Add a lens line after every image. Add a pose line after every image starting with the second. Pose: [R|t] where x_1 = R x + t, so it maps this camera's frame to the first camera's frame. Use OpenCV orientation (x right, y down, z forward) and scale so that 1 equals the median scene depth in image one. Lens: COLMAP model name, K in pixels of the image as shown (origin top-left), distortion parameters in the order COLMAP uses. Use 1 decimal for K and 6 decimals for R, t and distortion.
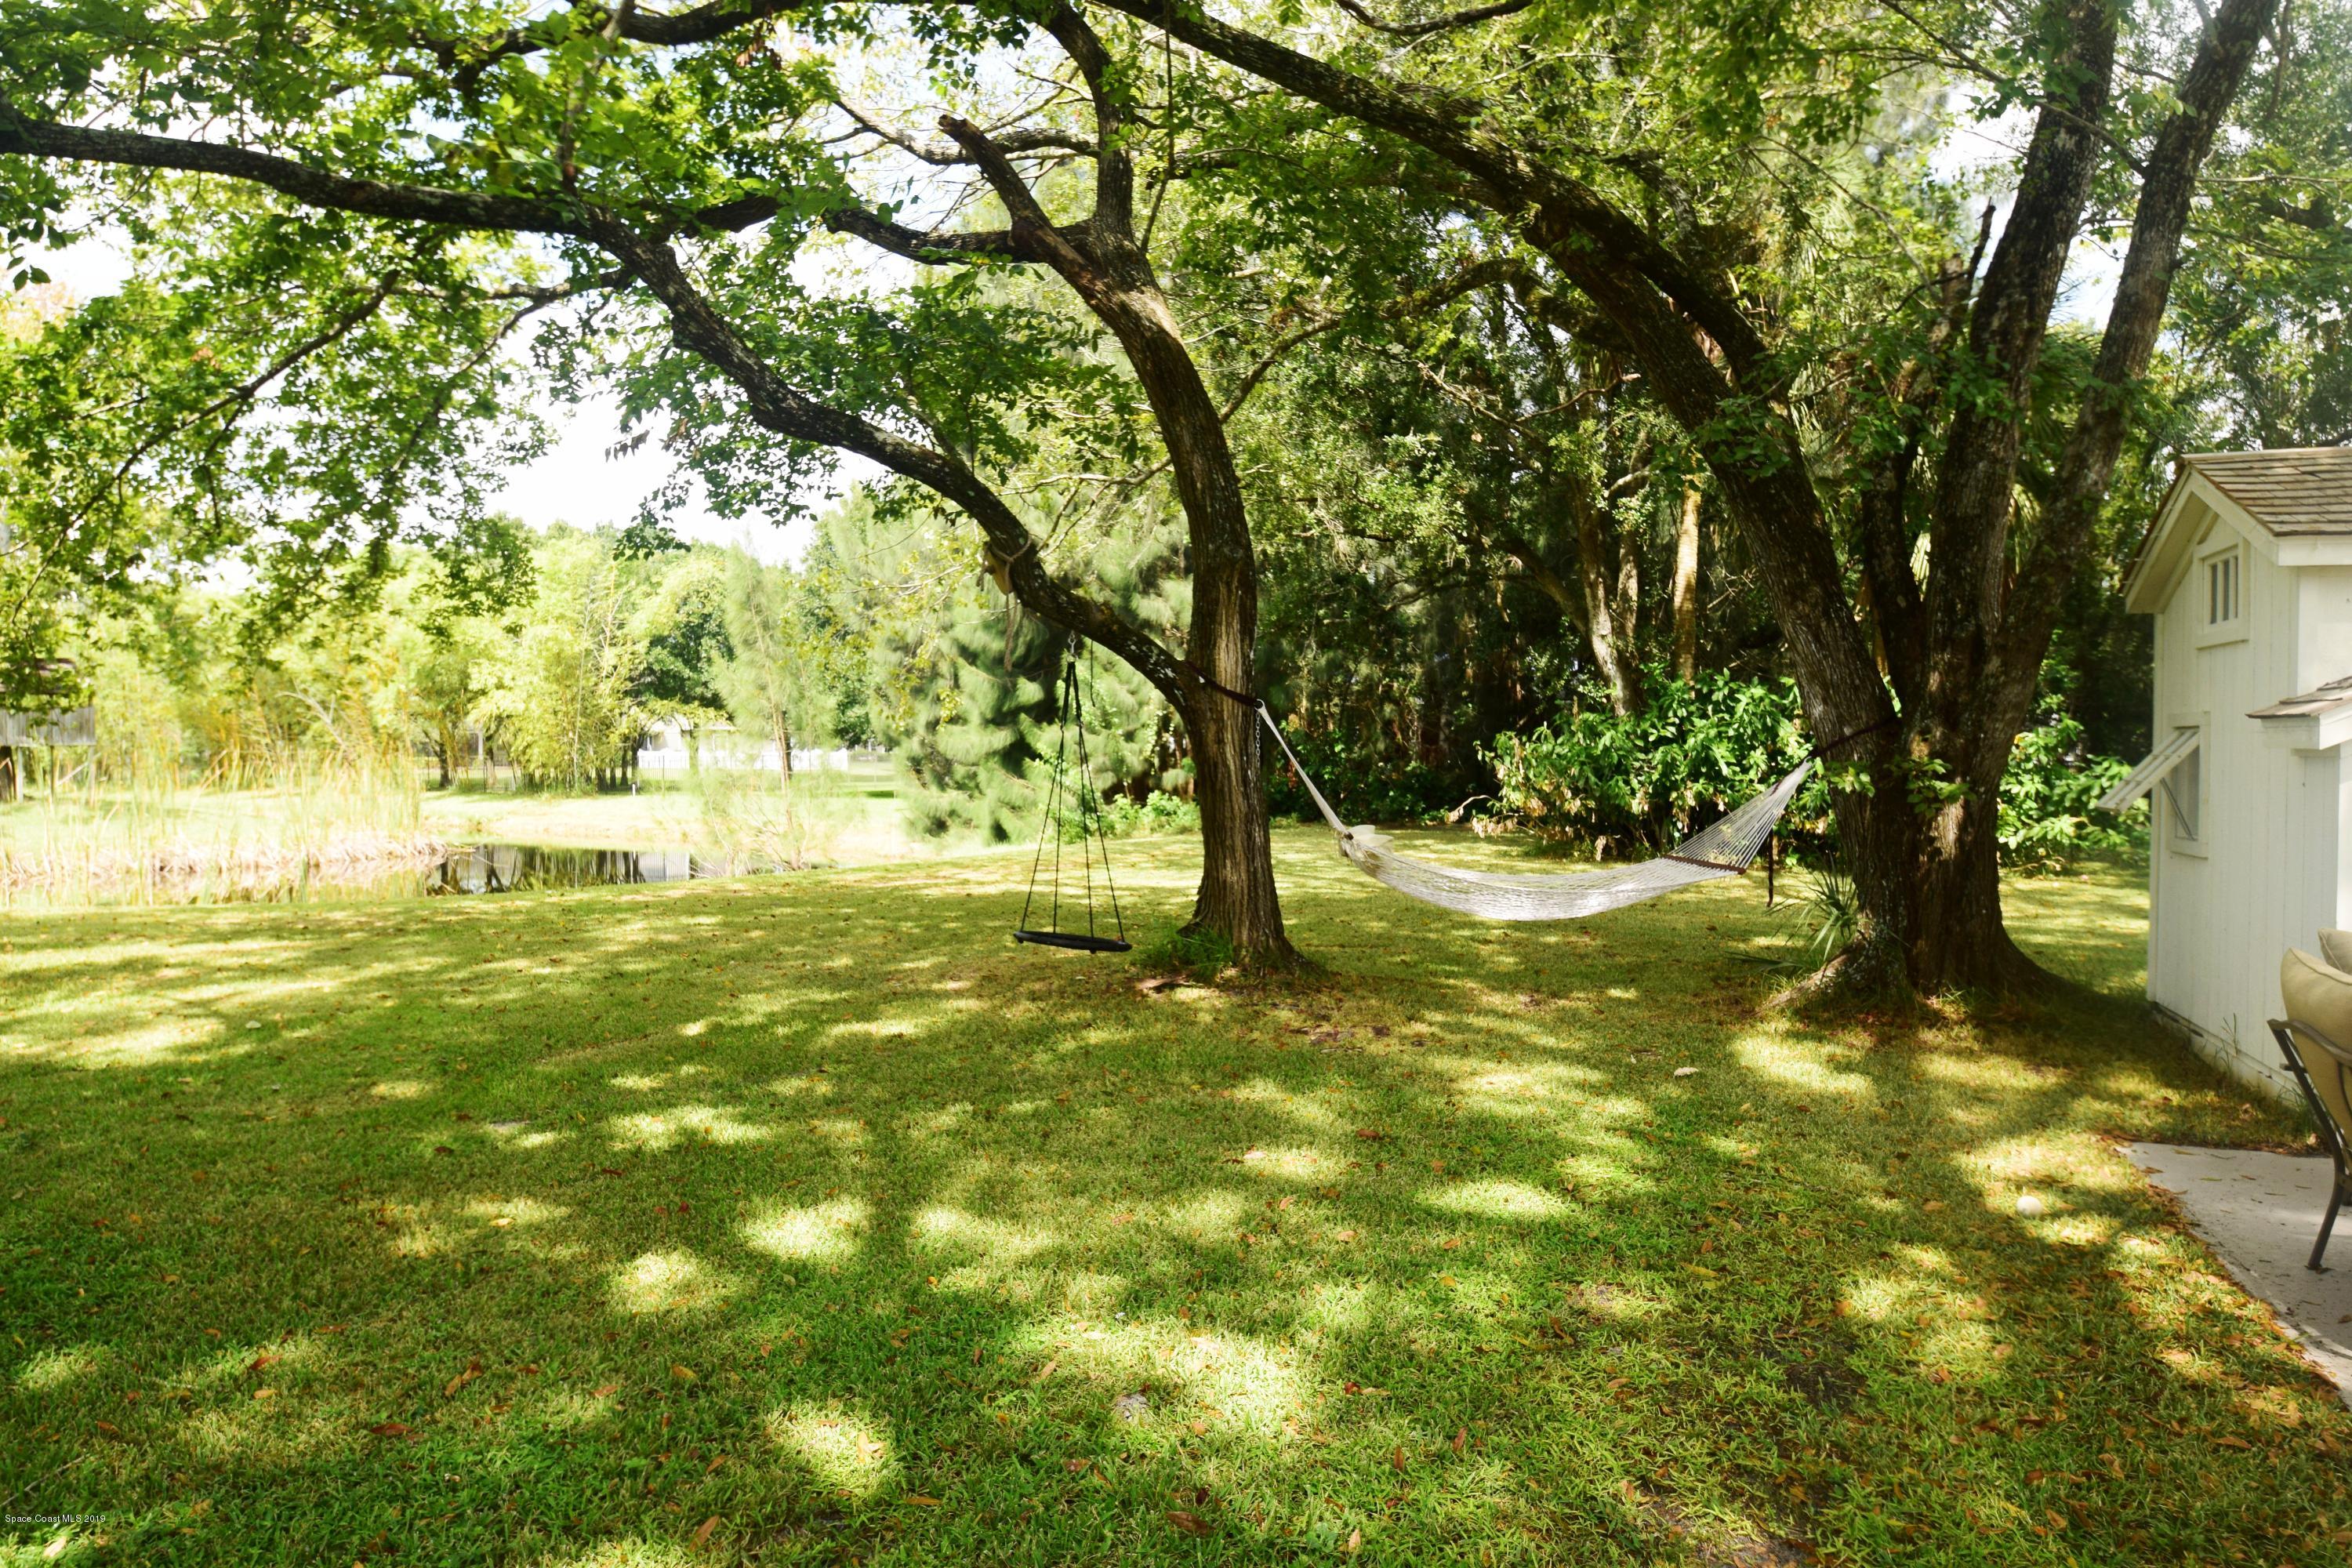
lens RADIAL K [[1496.5, 0, 1161.0], [0, 1496.5, 765.1], [0, 0, 1]] dist [-0.034734, -0.000900]
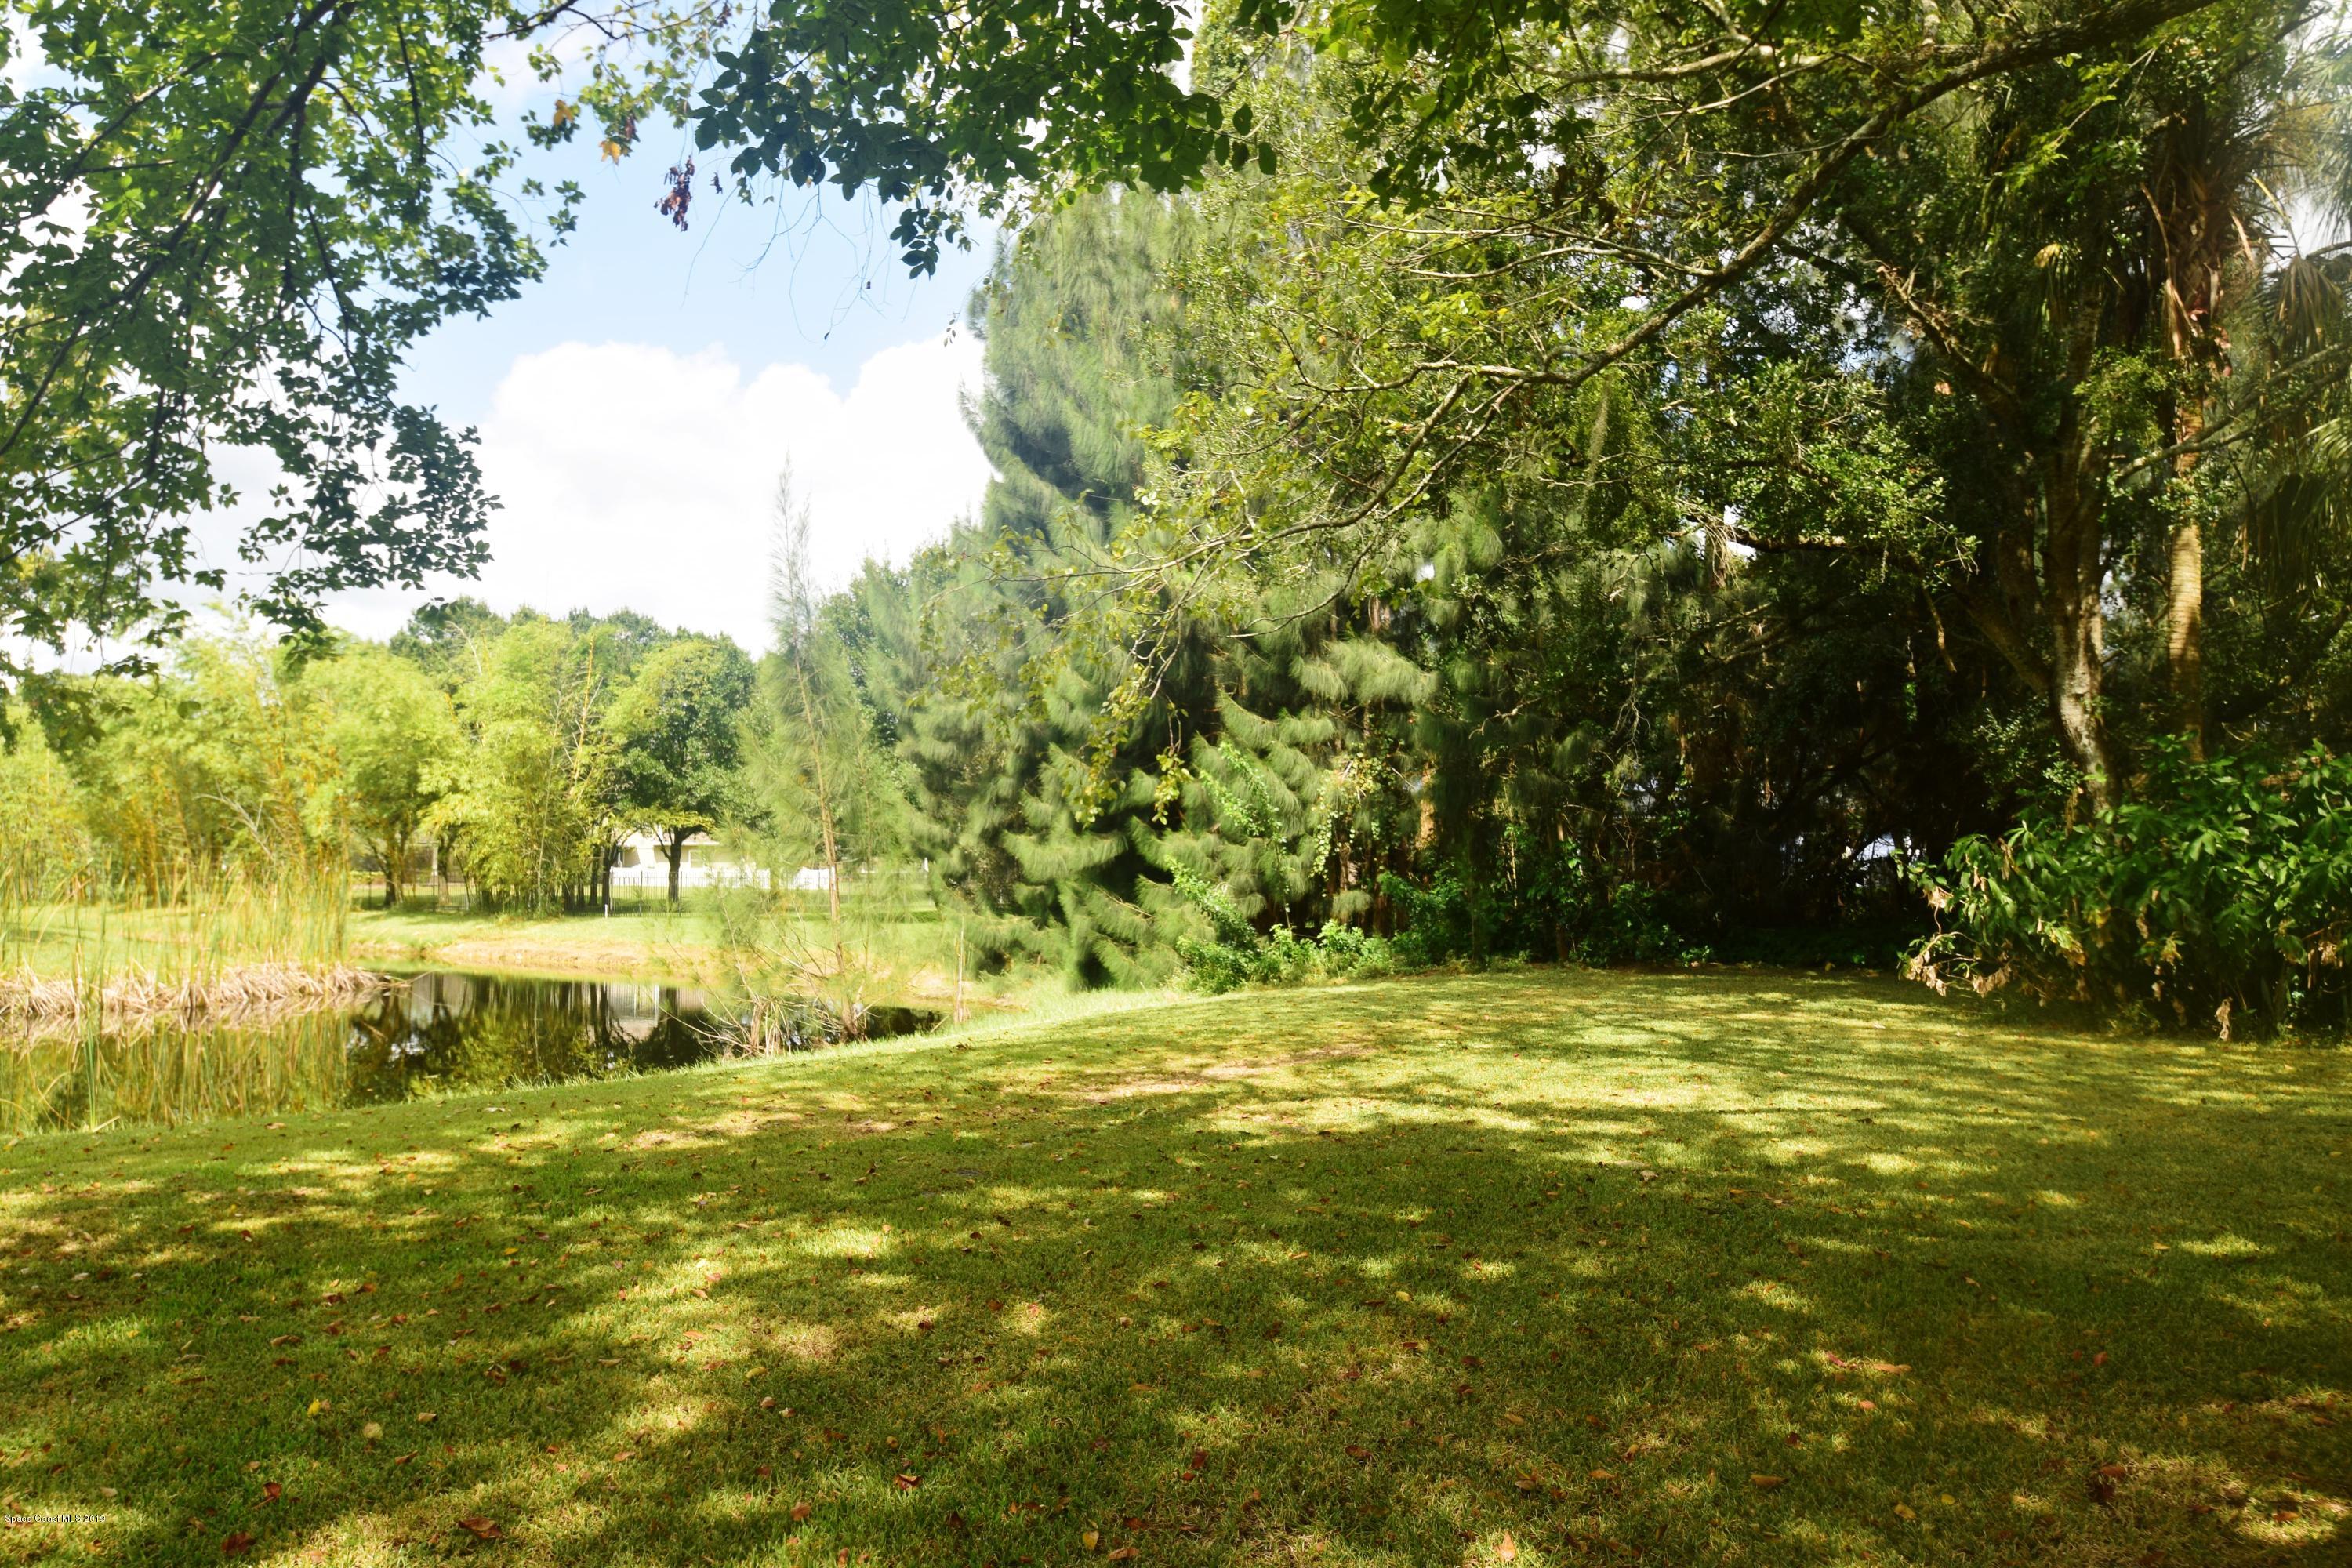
lens RADIAL K [[1496.5, 0, 1161.0], [0, 1496.5, 765.1], [0, 0, 1]] dist [-0.034734, -0.000900]
pose [[0.999753, 0.006674, 0.021211, -0.093240], [-0.004938, 0.996714, -0.080853, 0.001115], [-0.021681, 0.080729, 0.996500, 0.231505]]
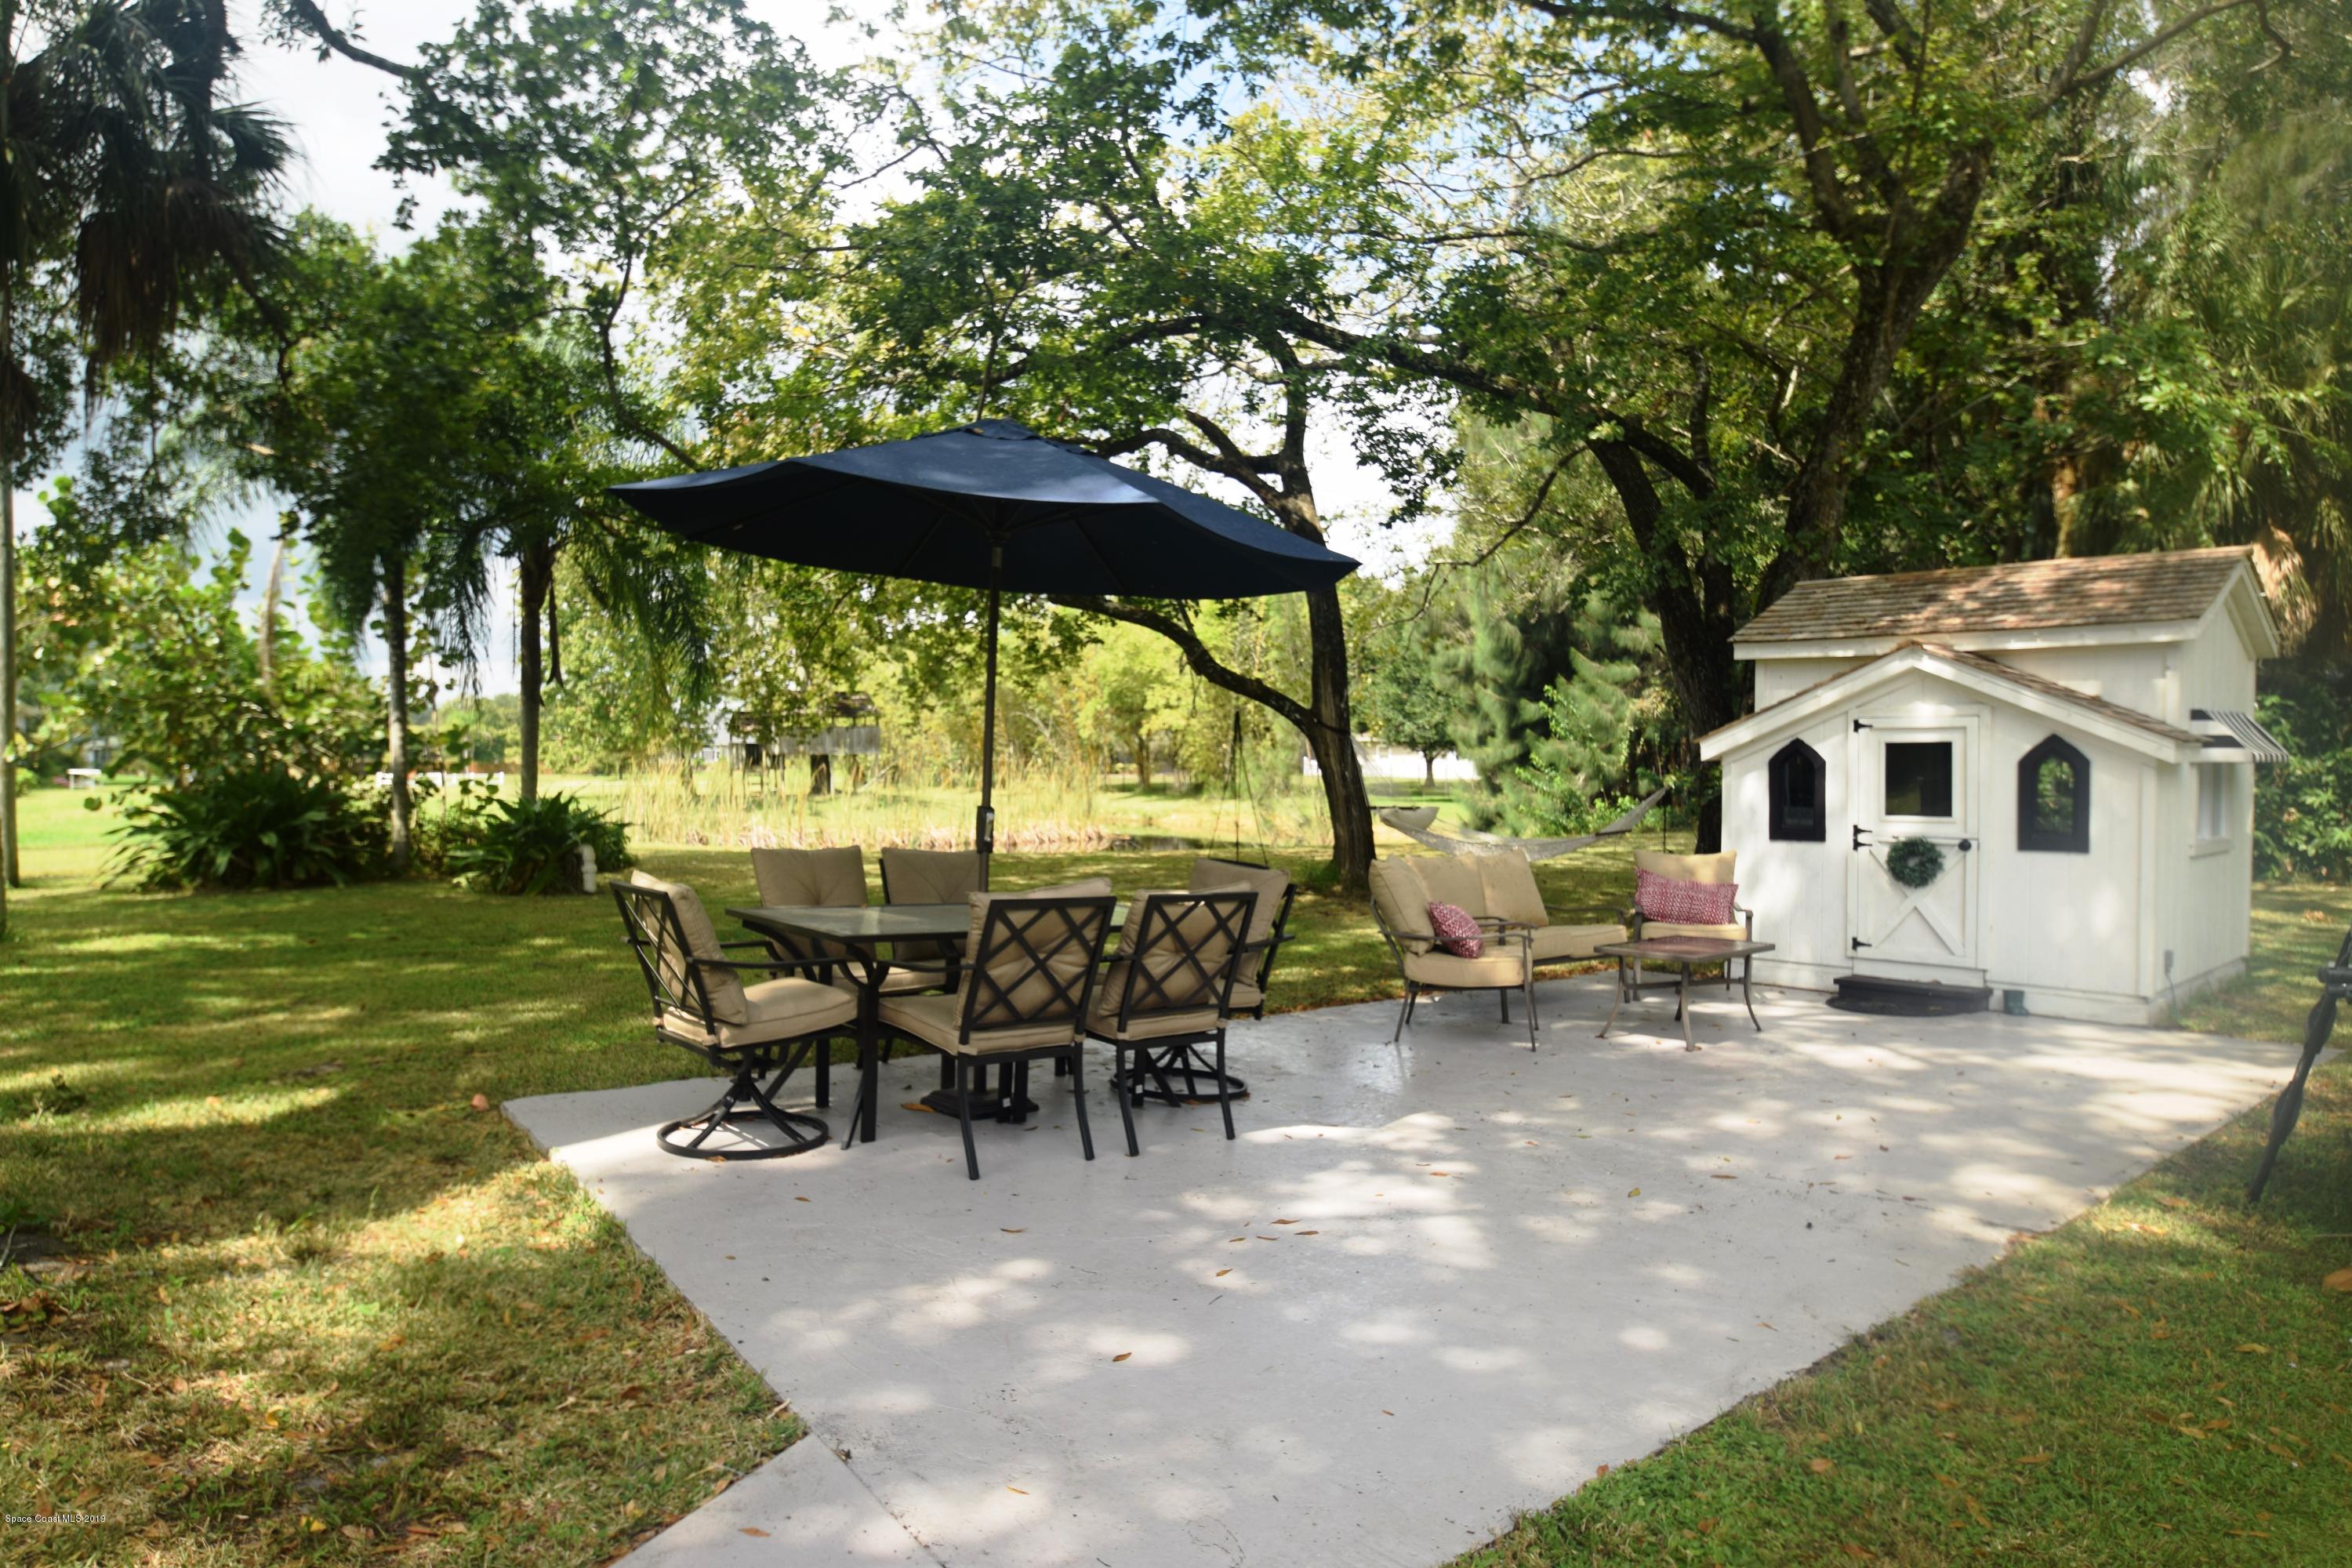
lens RADIAL K [[1496.5, 0, 1161.0], [0, 1496.5, 765.1], [0, 0, 1]] dist [-0.034734, -0.000900]
pose [[0.894634, 0.003938, -0.446783, 0.161999], [-0.006336, 0.999972, -0.003873, -0.000359], [0.446755, 0.006296, 0.894634, -0.158438]]
